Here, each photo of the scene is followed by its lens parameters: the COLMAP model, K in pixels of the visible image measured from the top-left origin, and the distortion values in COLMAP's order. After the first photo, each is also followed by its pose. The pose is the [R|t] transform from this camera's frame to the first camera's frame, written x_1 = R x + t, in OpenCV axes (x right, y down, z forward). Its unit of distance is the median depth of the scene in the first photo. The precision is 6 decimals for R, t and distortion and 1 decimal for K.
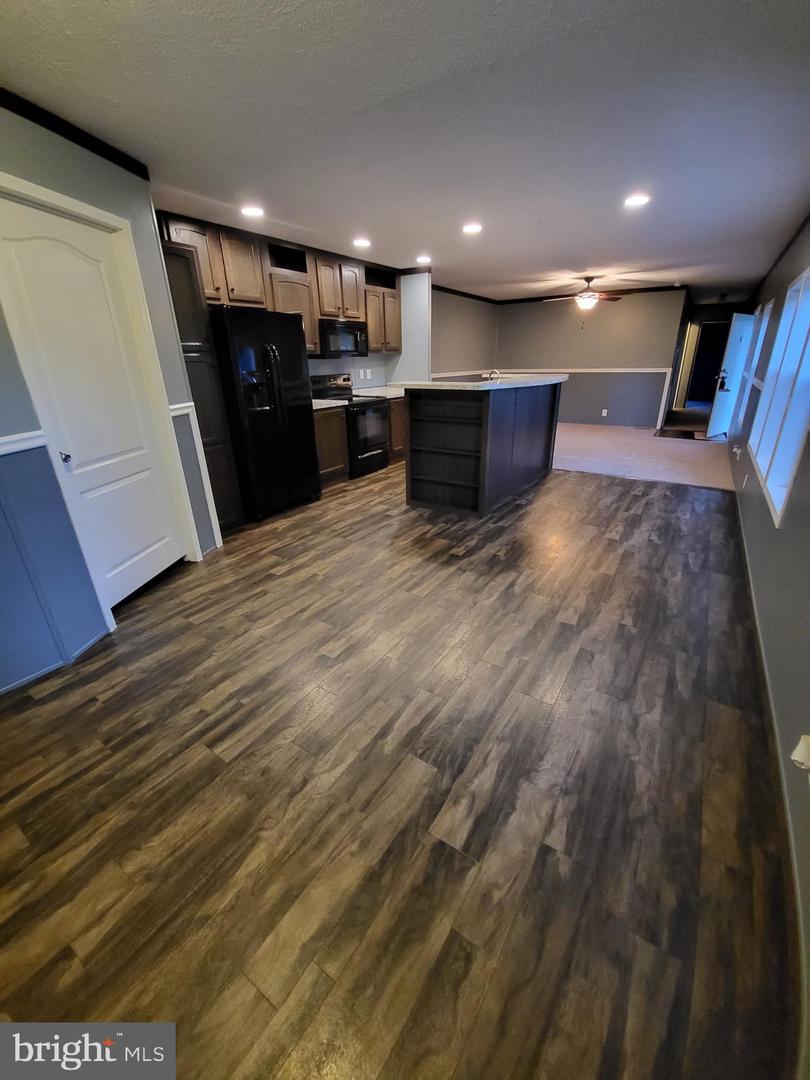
lens RADIAL K [[452.3, 0, 411.0], [0, 452.3, 541.9], [0, 0, 1]] dist [-0.013872, -0.006902]
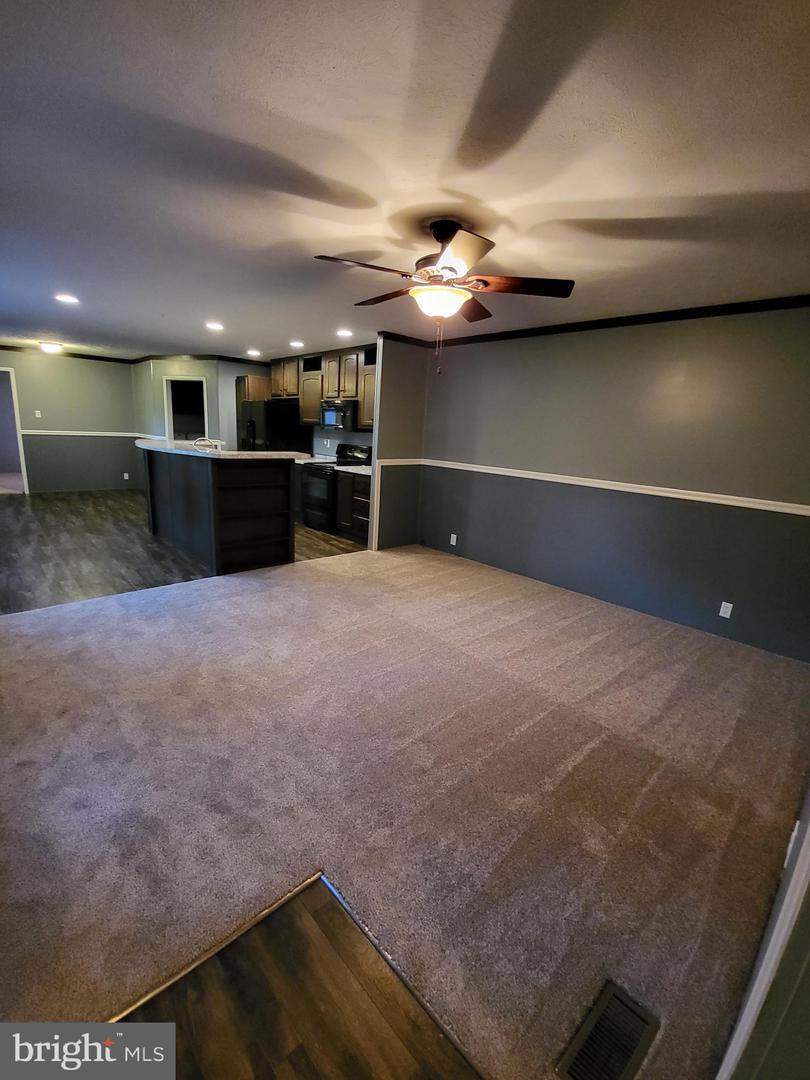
lens RADIAL K [[452.3, 0, 411.0], [0, 452.3, 541.9], [0, 0, 1]] dist [-0.013872, -0.006902]
pose [[-0.254812, 0.231655, -0.938833, 2.247850], [-0.417368, 0.849443, 0.322878, -1.464357], [0.872281, 0.474112, -0.119763, 3.293076]]
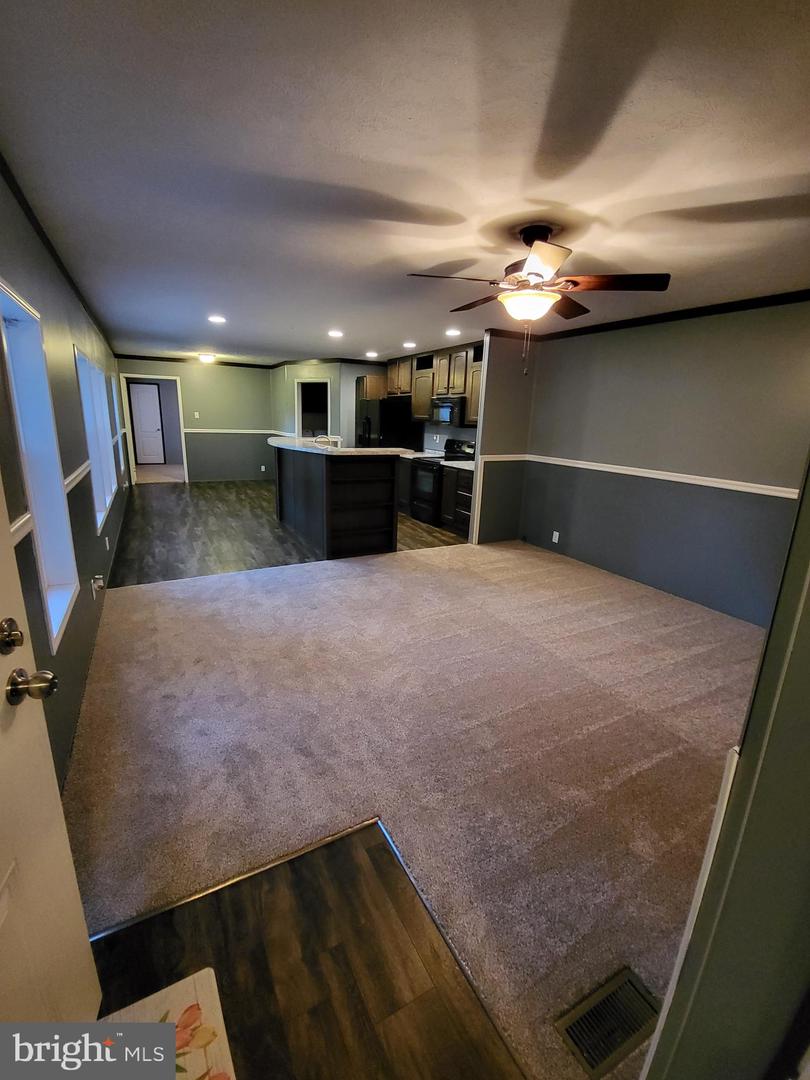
lens RADIAL K [[452.3, 0, 411.0], [0, 452.3, 541.9], [0, 0, 1]] dist [-0.013872, -0.006902]
pose [[-0.489407, 0.228505, -0.841585, 2.314263], [-0.360557, 0.825688, 0.433864, -1.568290], [0.794027, 0.515775, -0.321709, 3.432572]]
